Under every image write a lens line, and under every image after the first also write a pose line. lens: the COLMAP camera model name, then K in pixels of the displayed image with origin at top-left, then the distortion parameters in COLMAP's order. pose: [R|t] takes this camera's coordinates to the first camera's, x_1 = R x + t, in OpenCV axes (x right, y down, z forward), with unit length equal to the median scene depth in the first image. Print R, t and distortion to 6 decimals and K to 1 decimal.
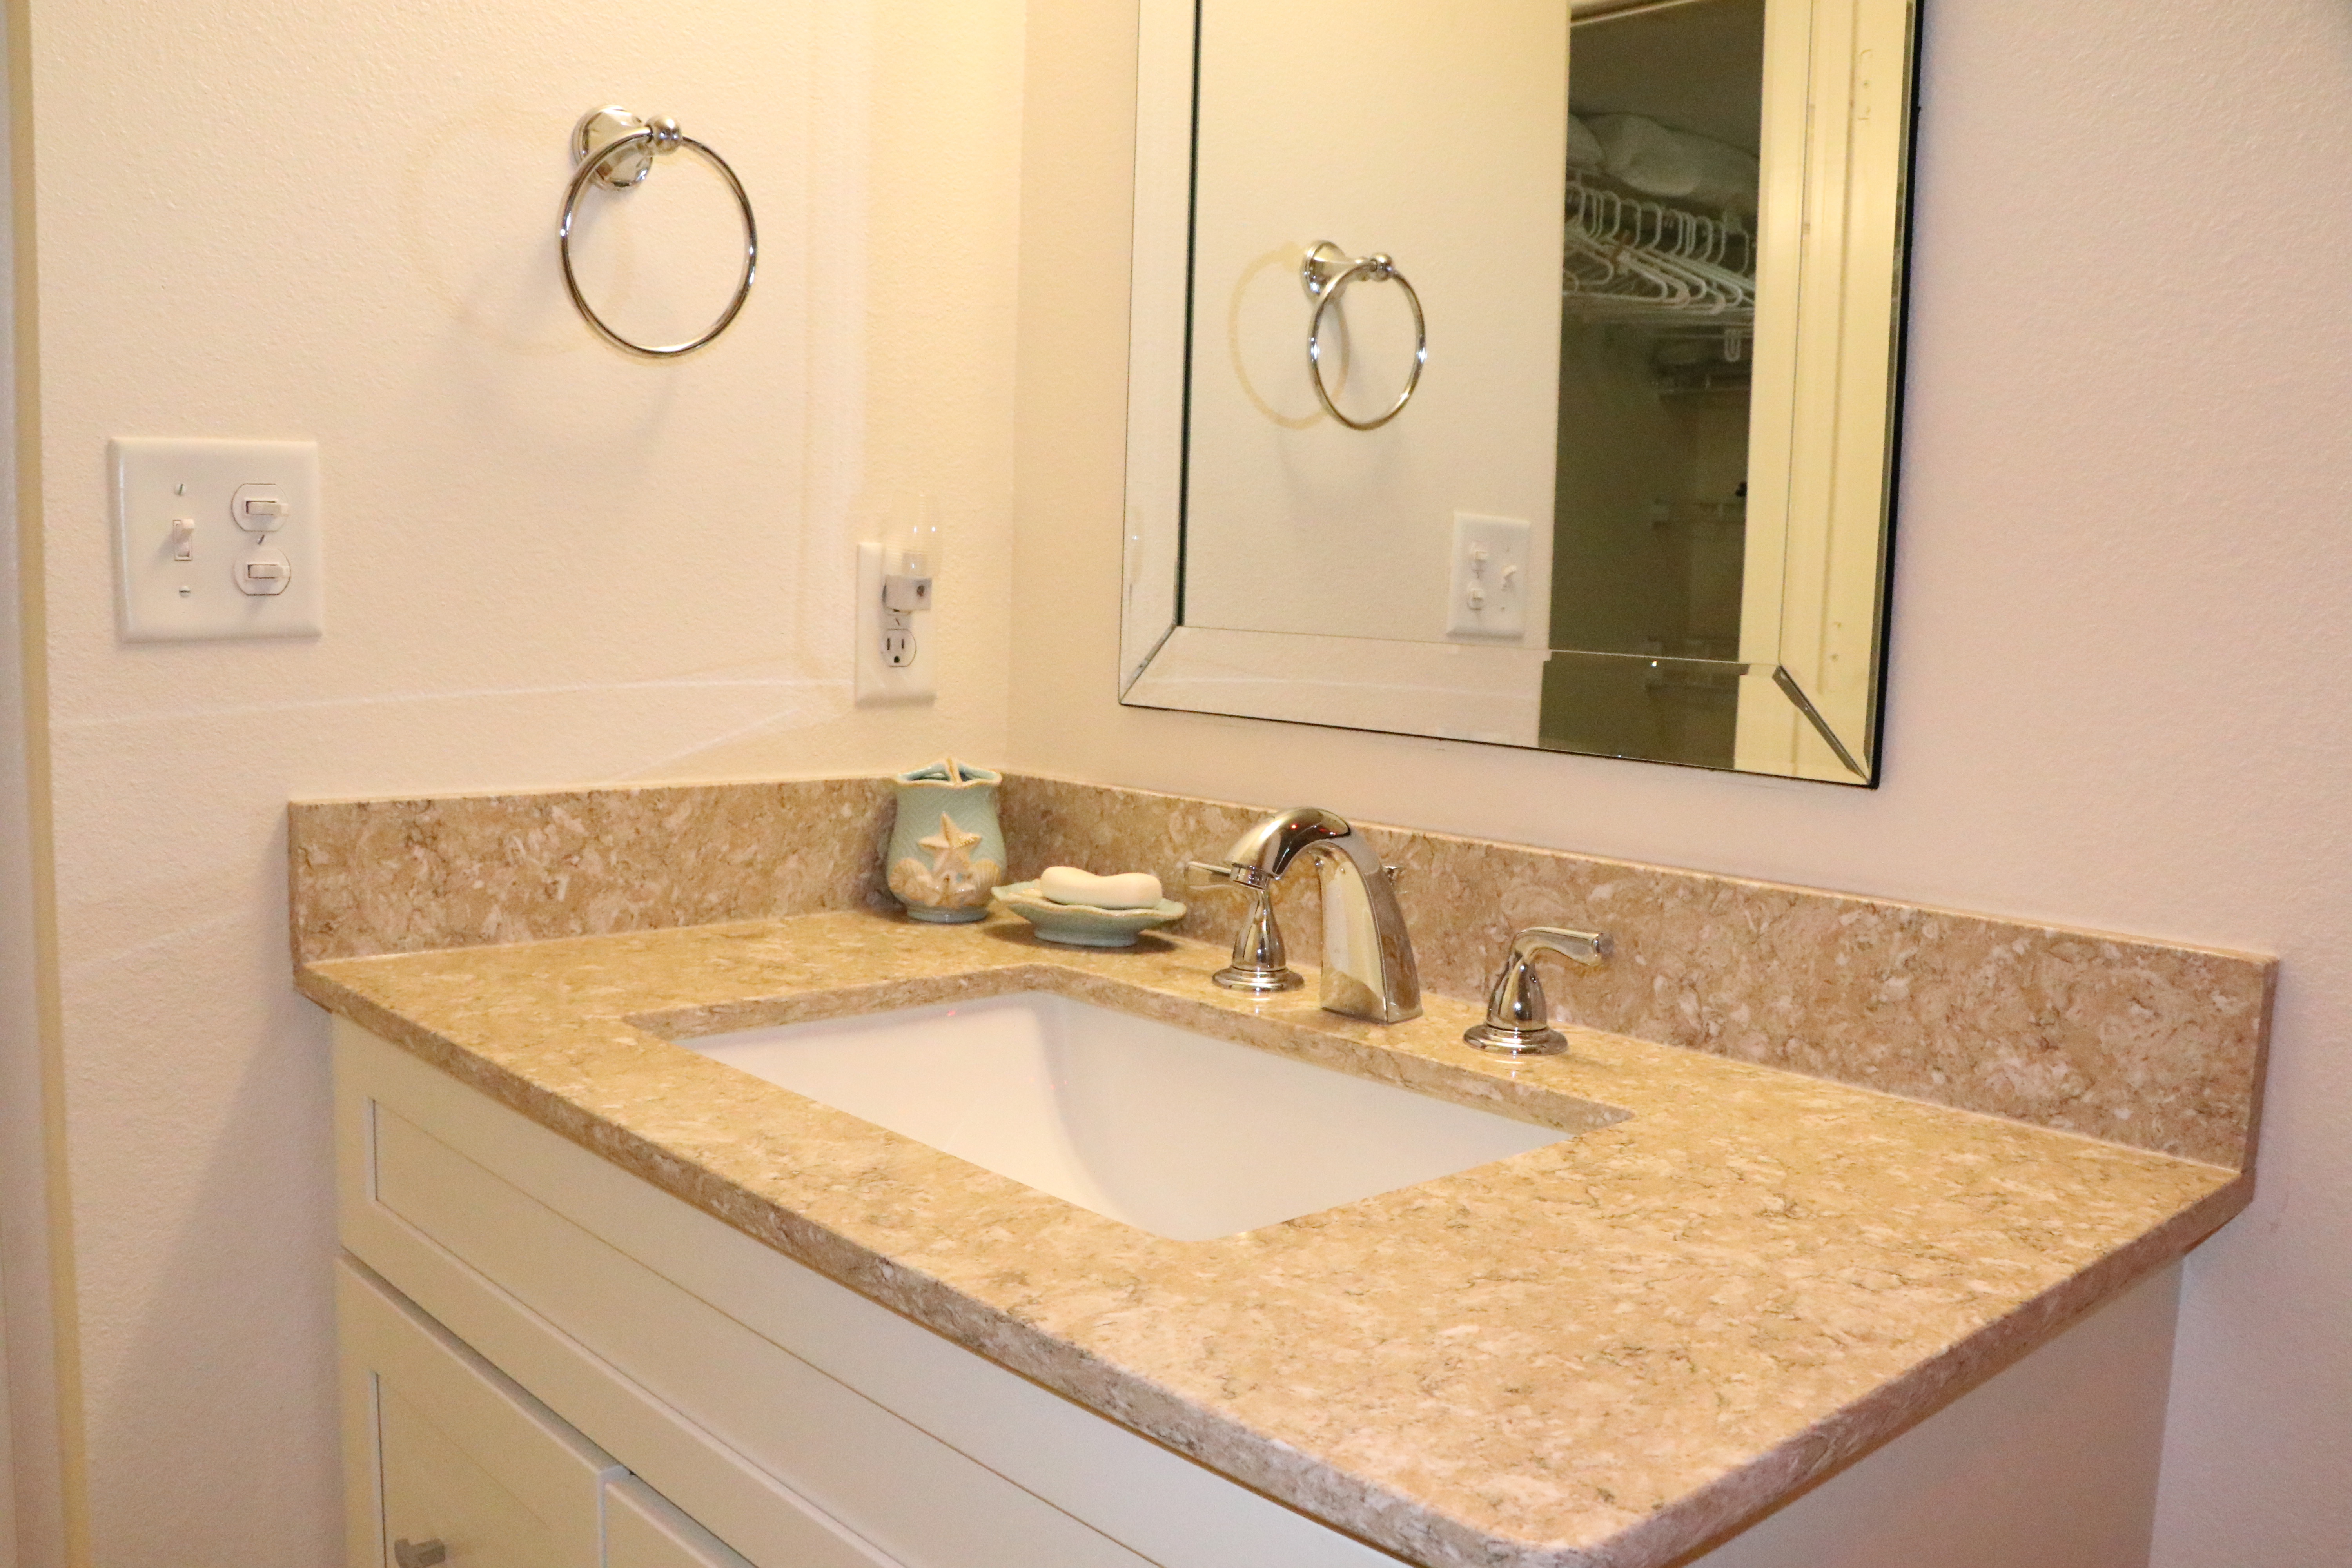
lens RADIAL K [[1983.6, 0, 1161.3], [0, 1983.6, 791.9], [0, 0, 1]] dist [-0.179718, 0.165312]
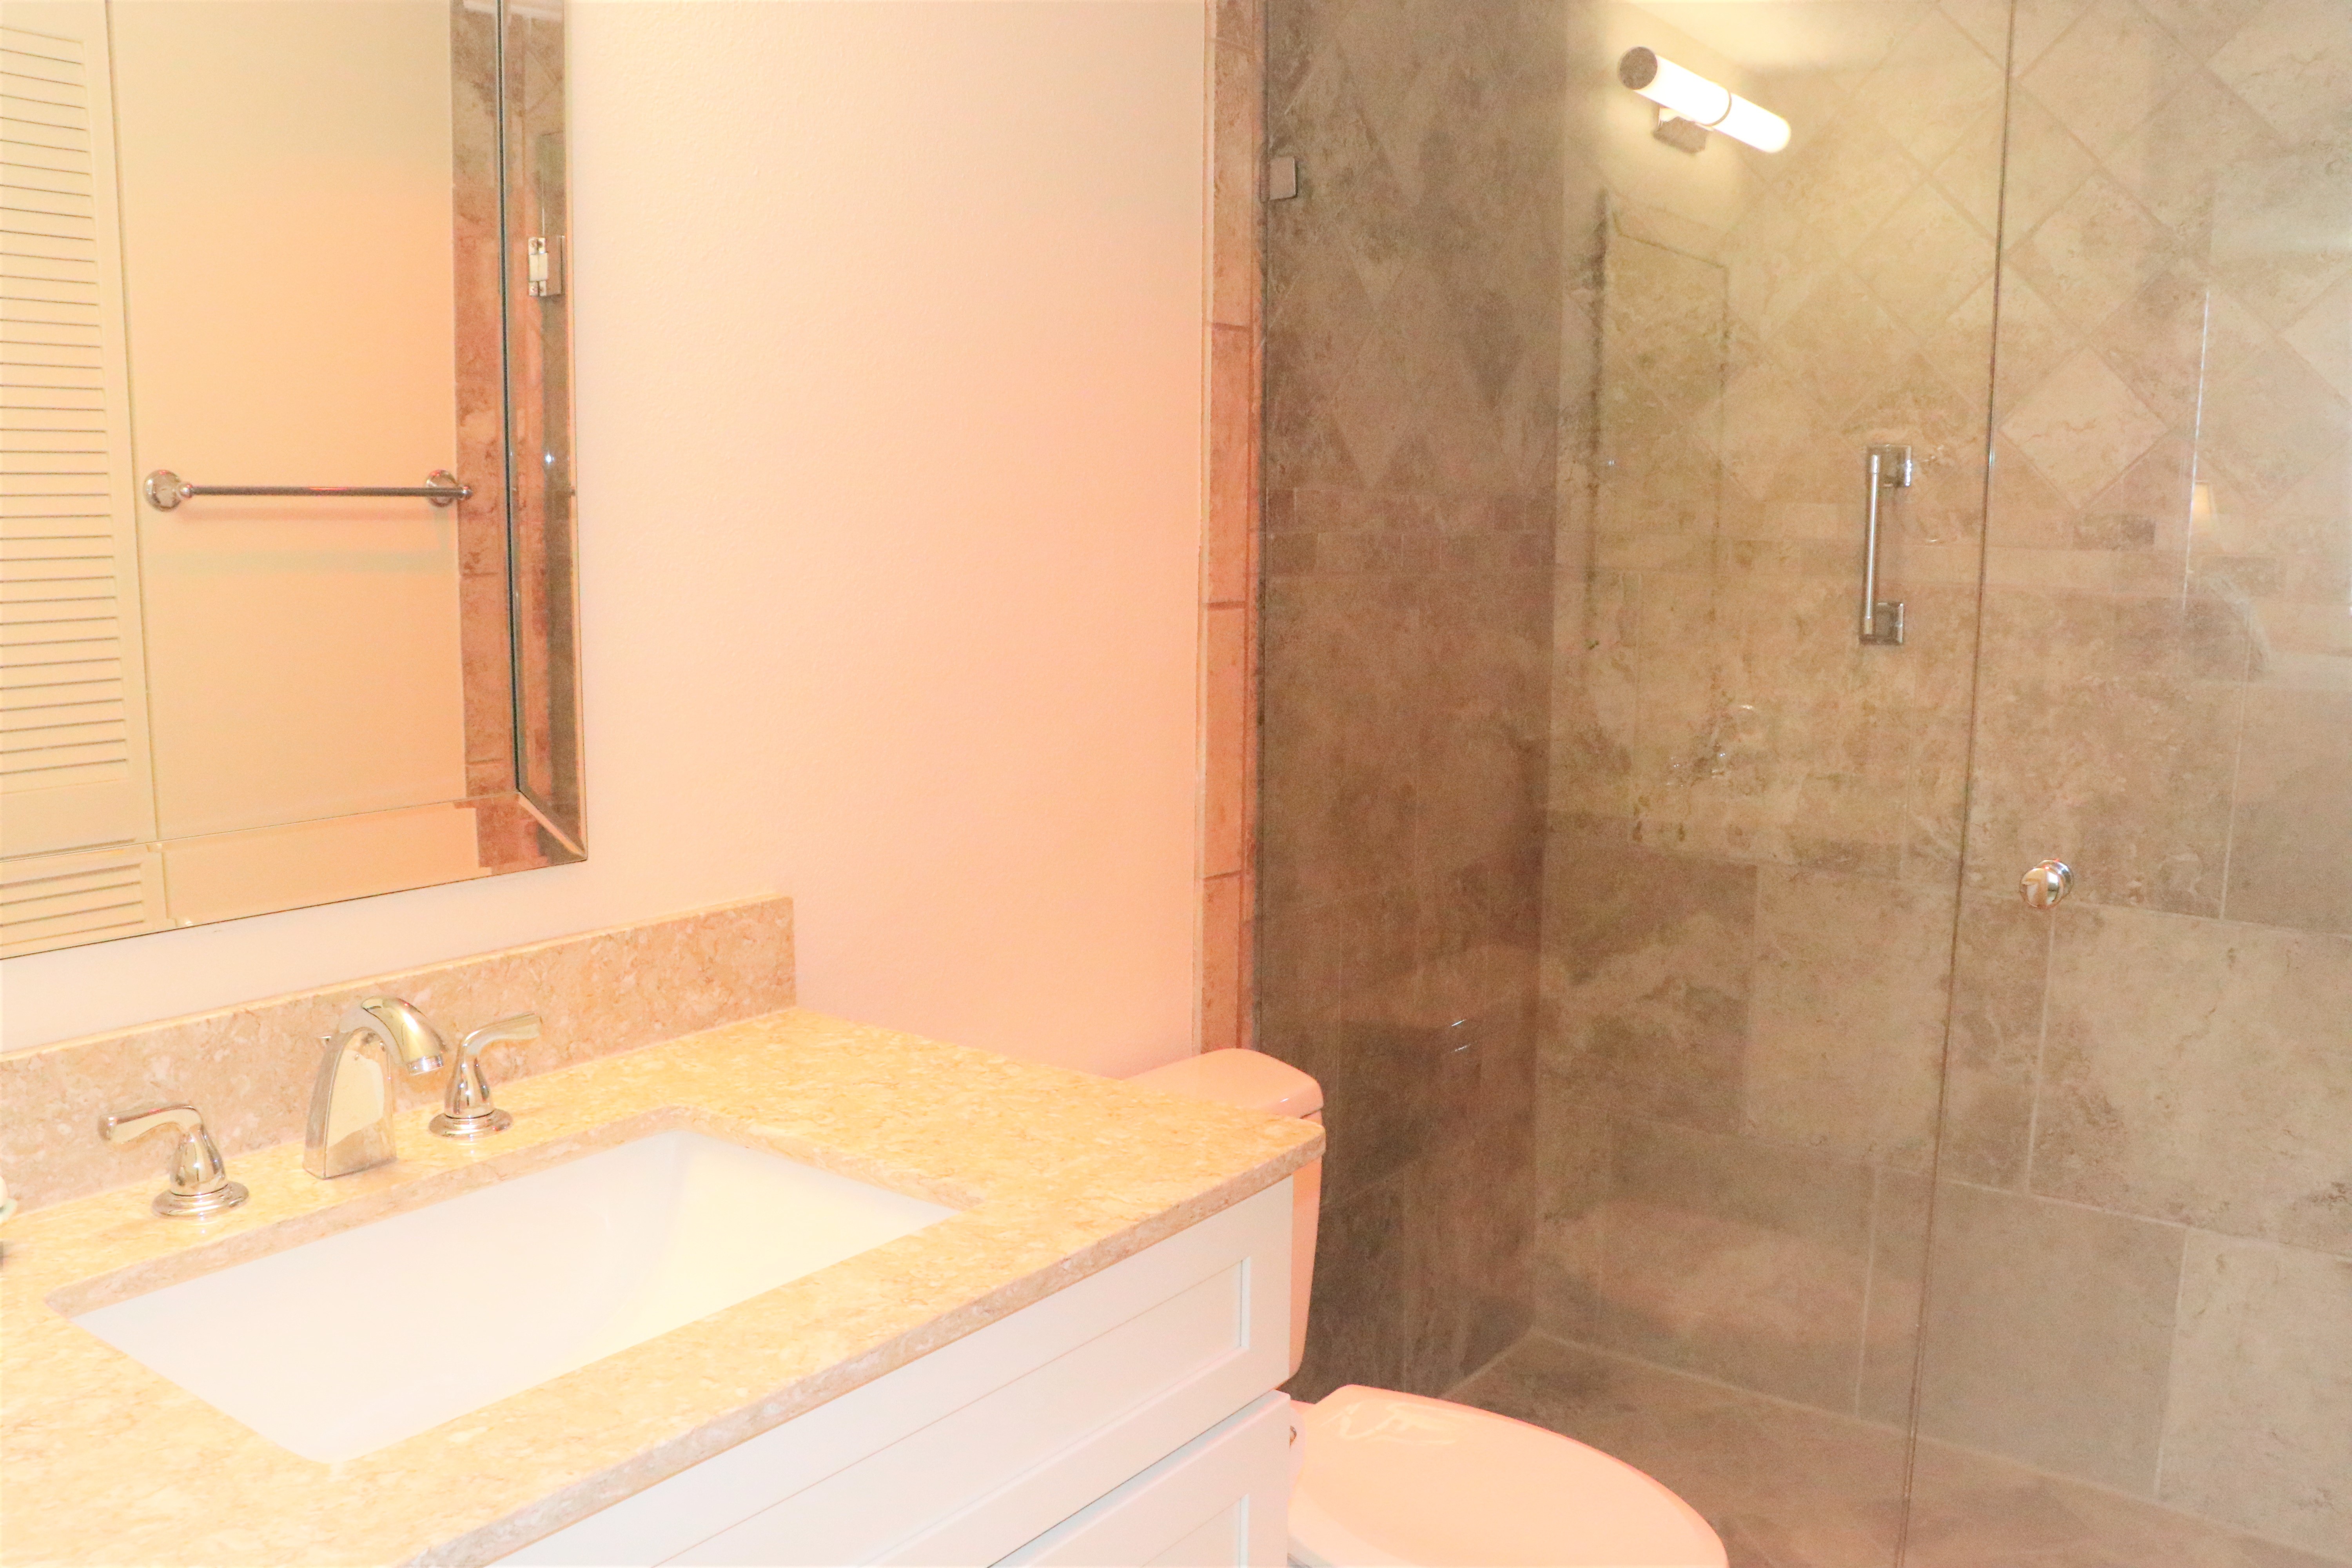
lens RADIAL K [[1983.6, 0, 1190.2], [0, 1983.6, 783.1], [0, 0, 1]] dist [-0.179718, 0.165312]
pose [[-0.206754, -0.174945, 0.962625, -1.231556], [0.088789, 0.976469, 0.196531, -0.332540], [-0.974356, 0.126104, -0.186355, 0.876268]]
